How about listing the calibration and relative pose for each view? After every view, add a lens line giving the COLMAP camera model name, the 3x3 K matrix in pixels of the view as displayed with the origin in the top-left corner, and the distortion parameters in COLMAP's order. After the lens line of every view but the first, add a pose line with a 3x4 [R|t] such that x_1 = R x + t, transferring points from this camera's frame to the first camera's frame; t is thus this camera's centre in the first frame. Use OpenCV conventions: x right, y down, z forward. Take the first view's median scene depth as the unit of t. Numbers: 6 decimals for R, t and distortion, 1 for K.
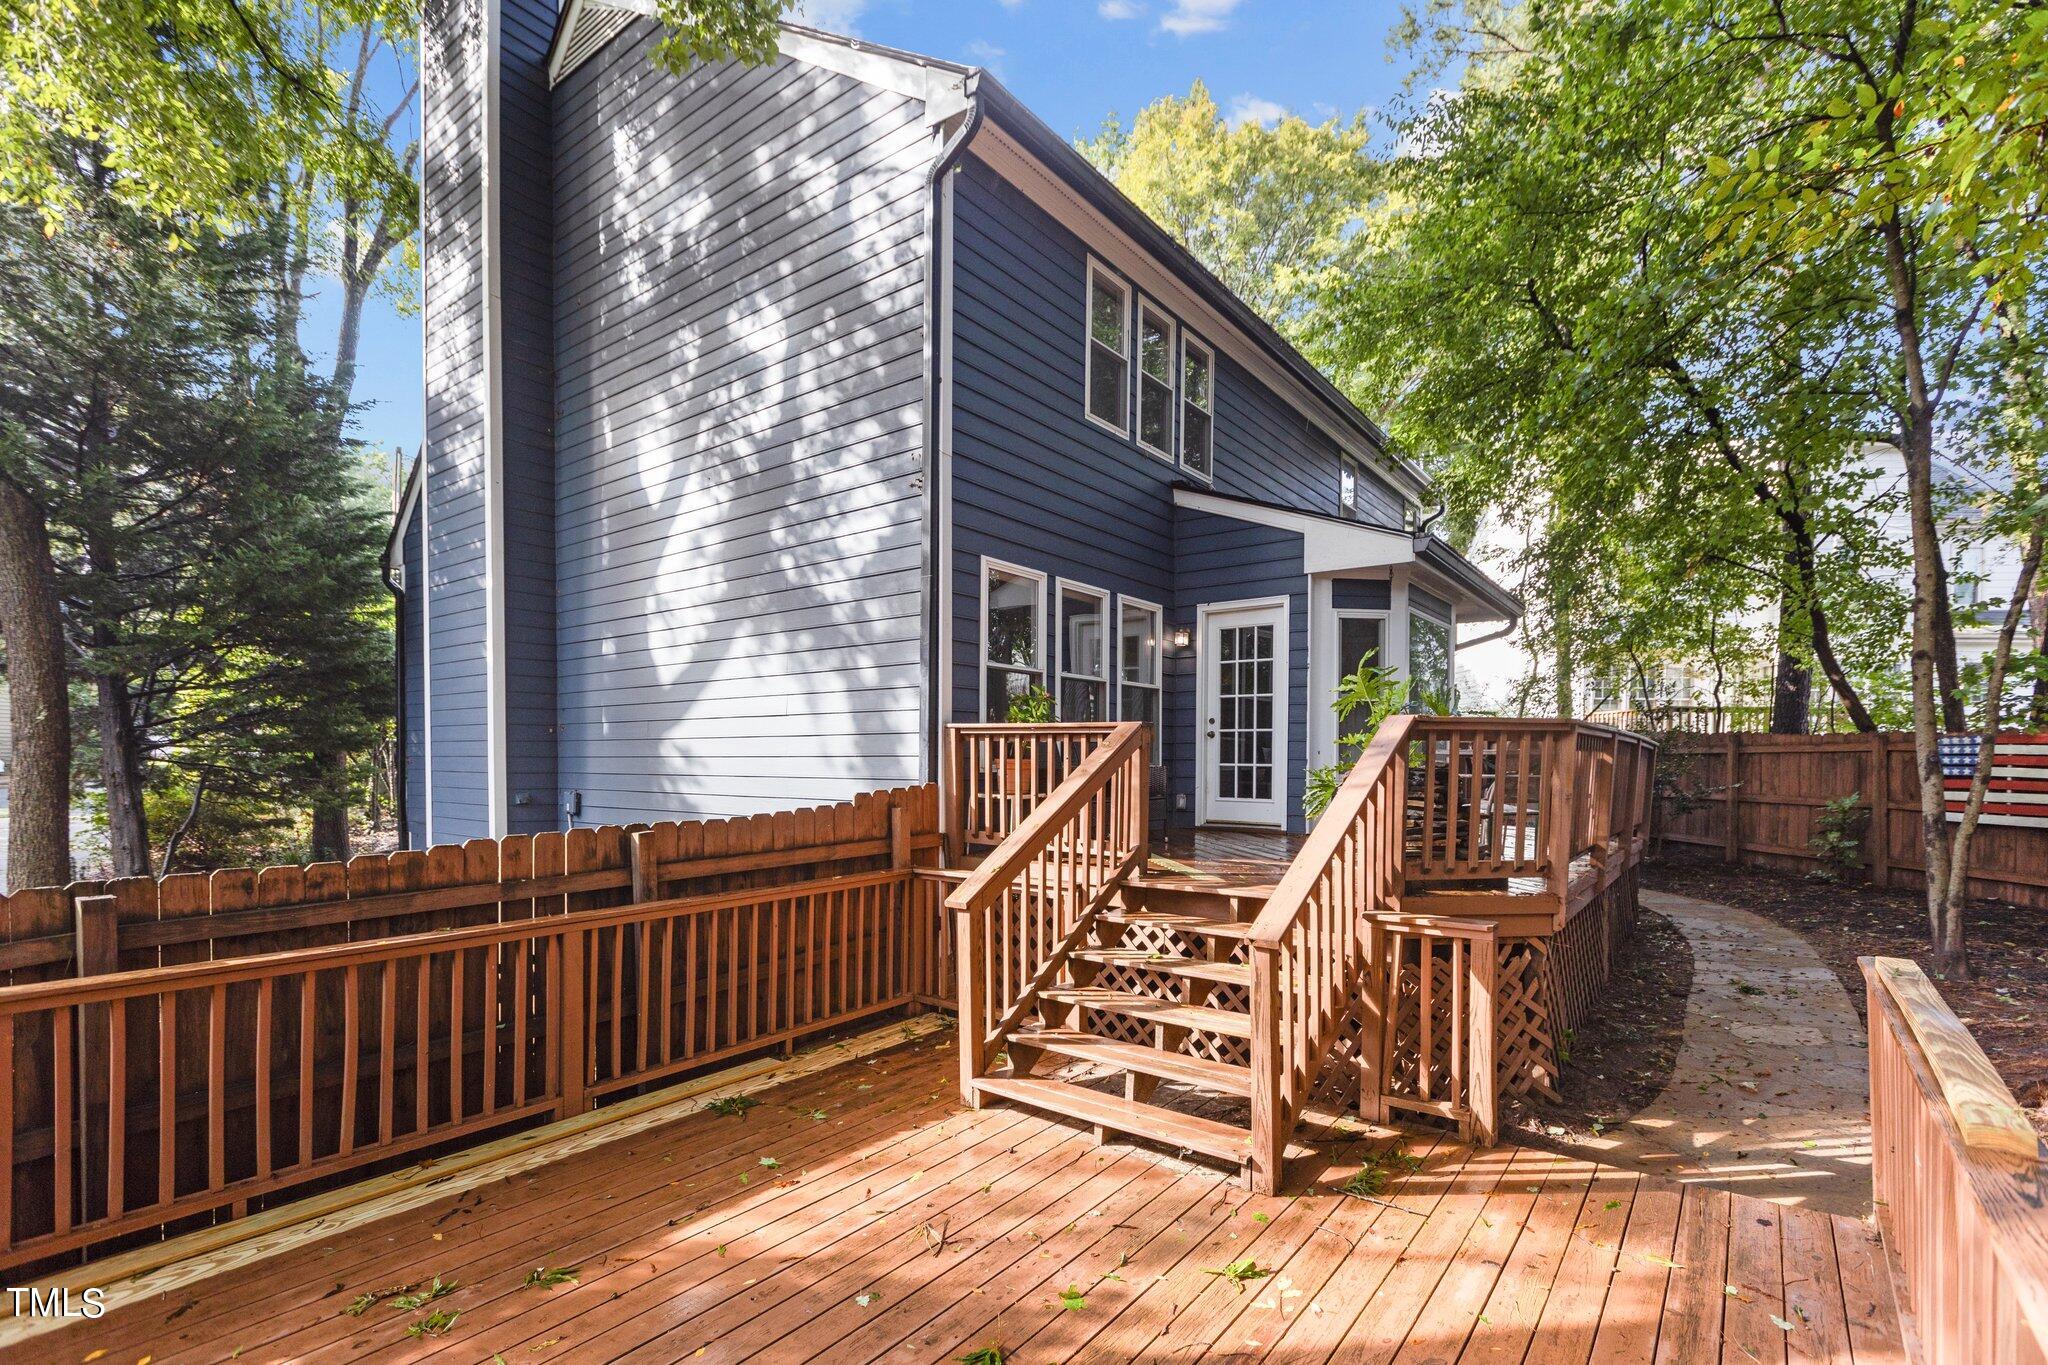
lens RADIAL K [[917.8, 0, 1022.8], [0, 917.8, 793.4], [0, 0, 1]] dist [0.007764, -0.001409]
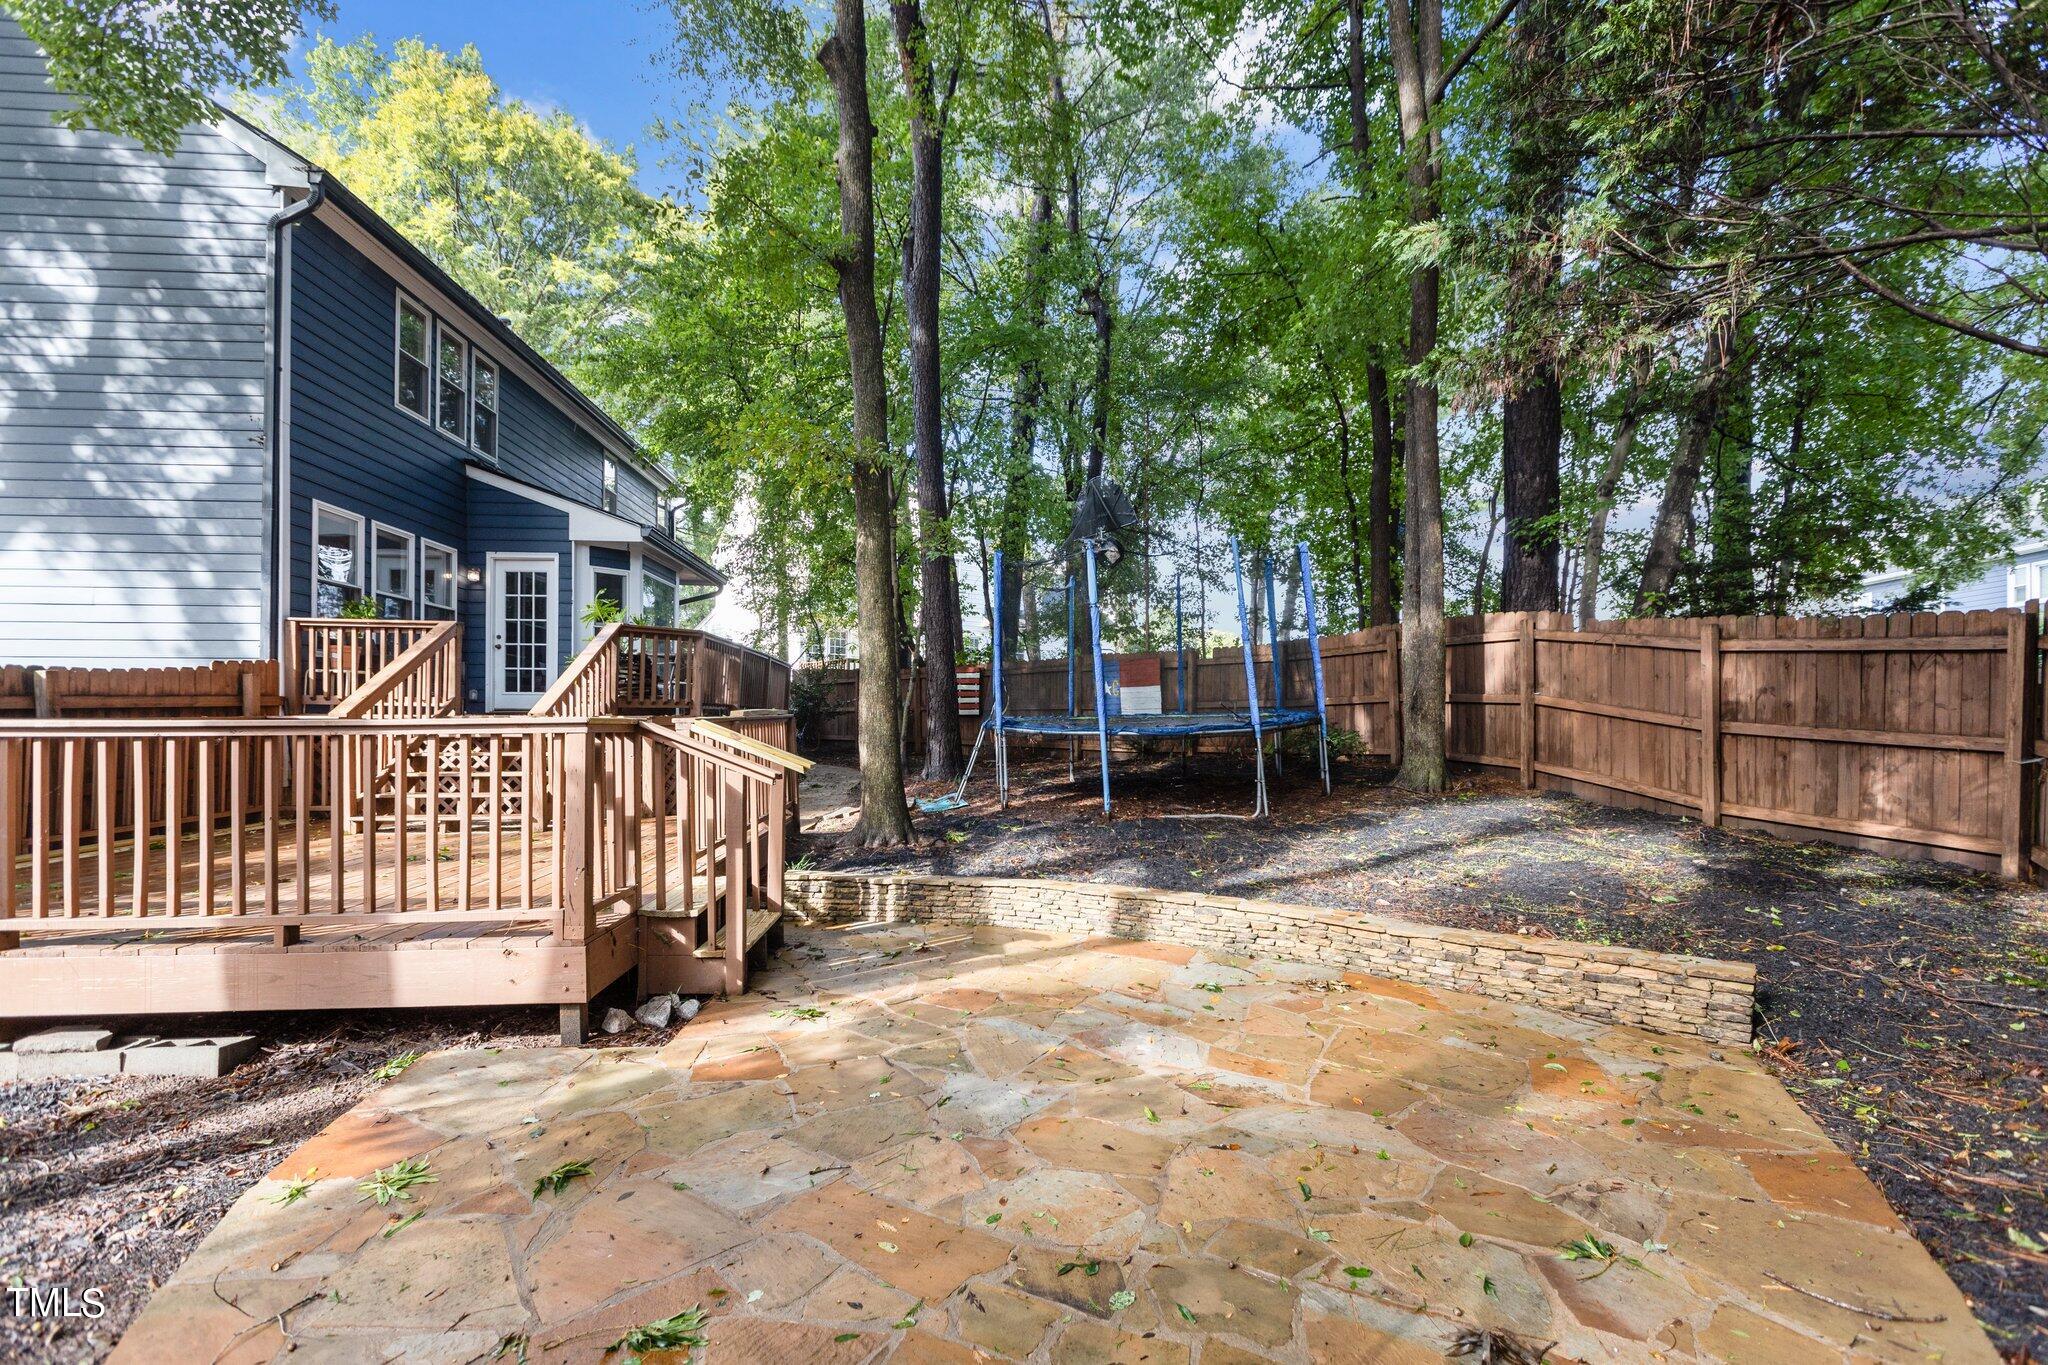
lens RADIAL K [[917.8, 0, 1007.4], [0, 917.8, 700.5], [0, 0, 1]] dist [0.007764, -0.001409]
pose [[0.750194, 0.011271, 0.661122, -0.159989], [0.026687, 0.998524, -0.047305, 0.122693], [-0.660679, 0.053131, 0.748786, -0.639904]]
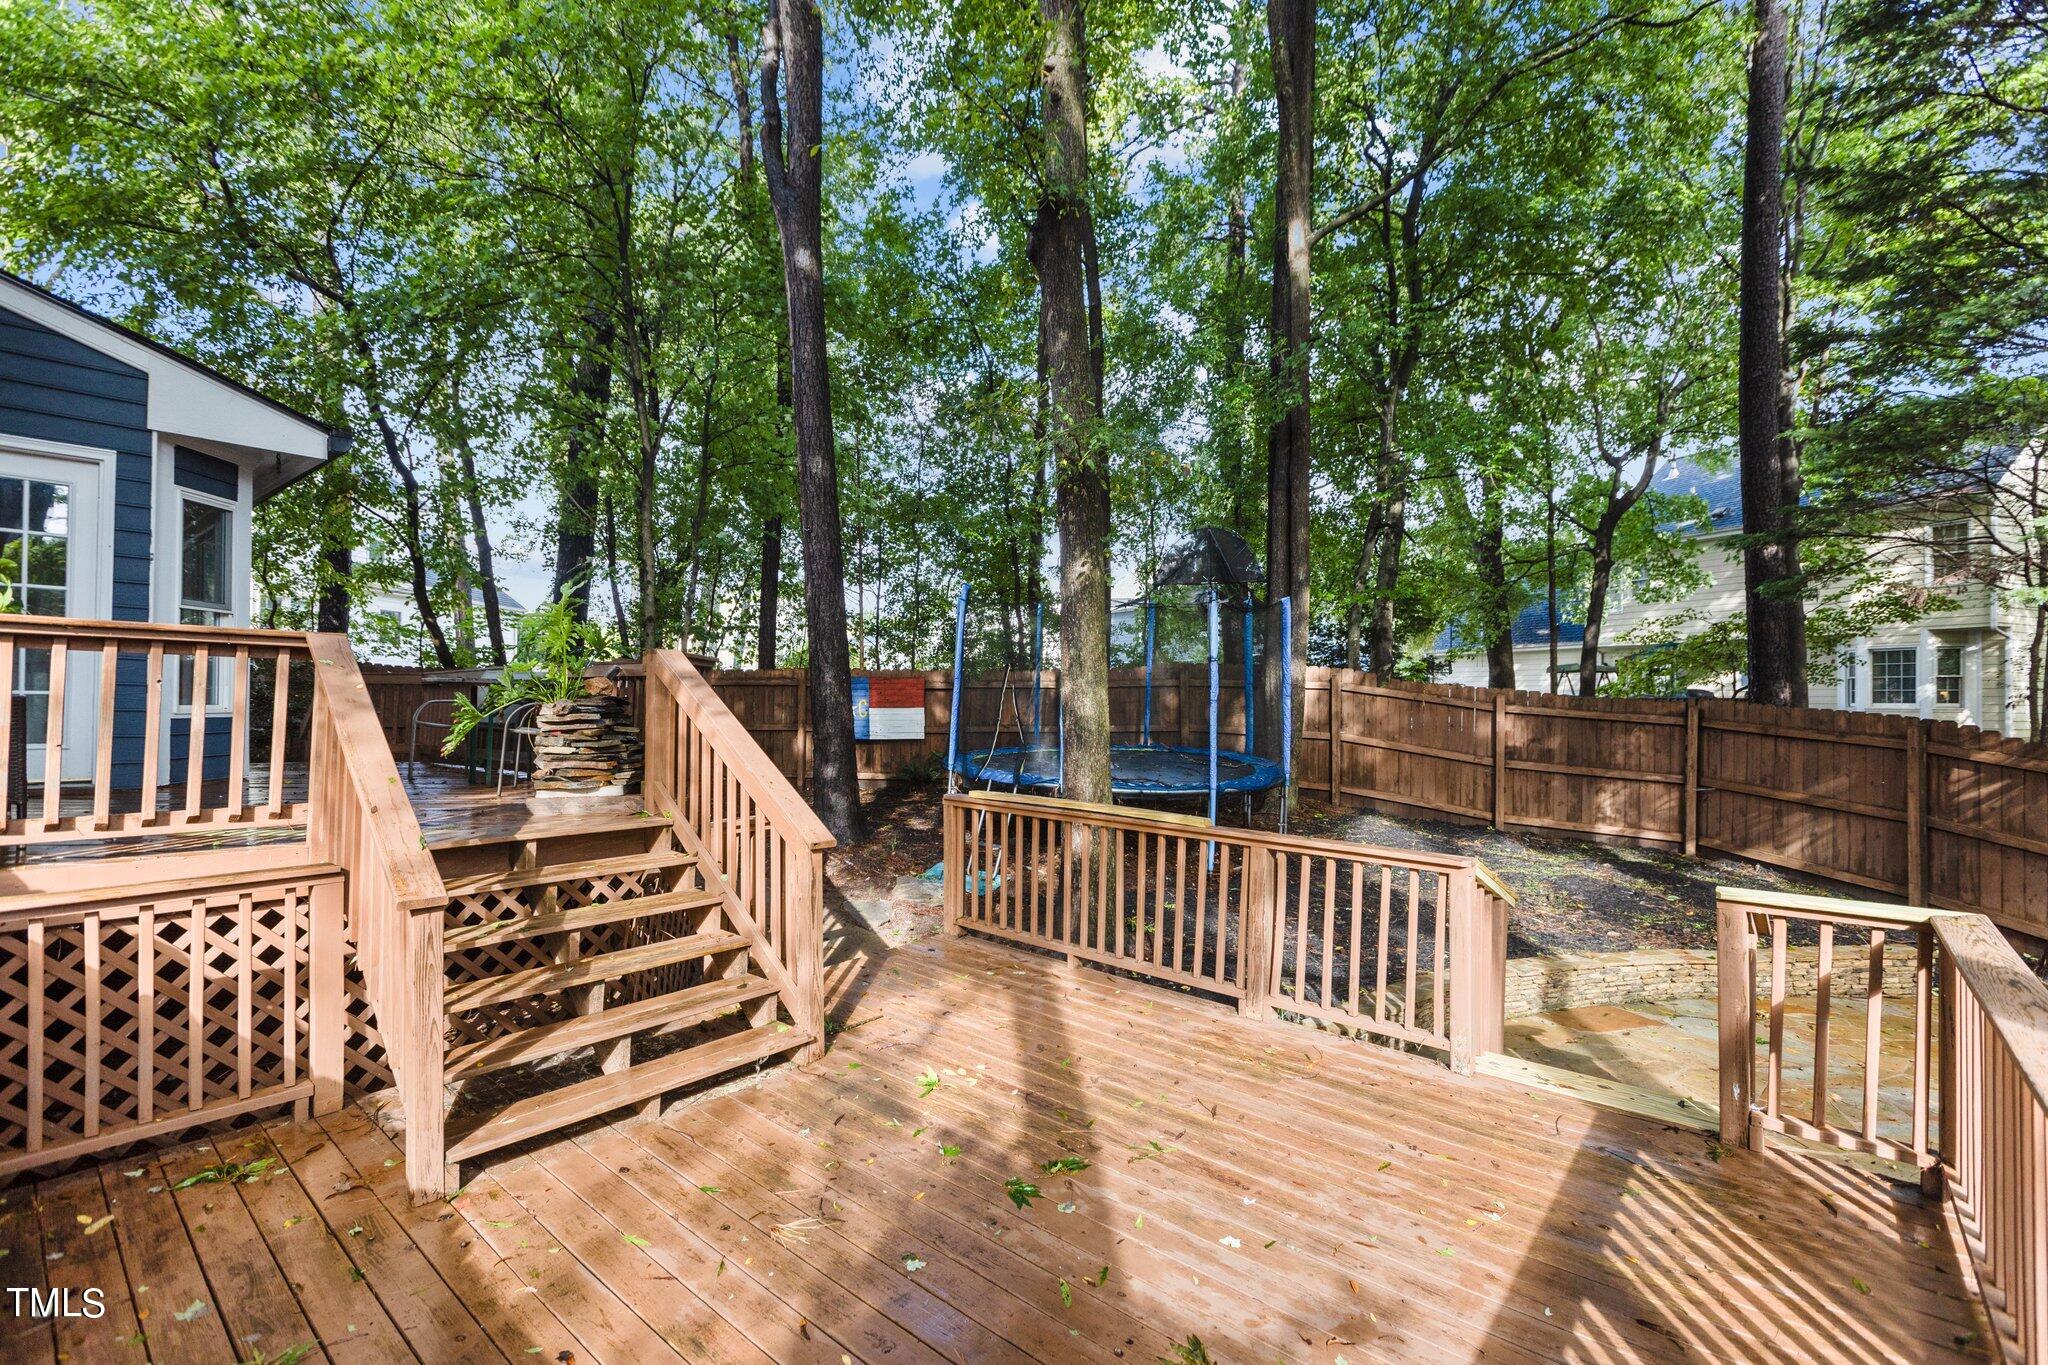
lens RADIAL K [[917.8, 0, 1025.5], [0, 917.8, 689.7], [0, 0, 1]] dist [0.007764, -0.001409]
pose [[0.054977, 0.006695, 0.998465, -0.441977], [0.029047, 0.999544, -0.008301, -0.009295], [-0.998065, 0.029459, 0.054758, 0.323000]]
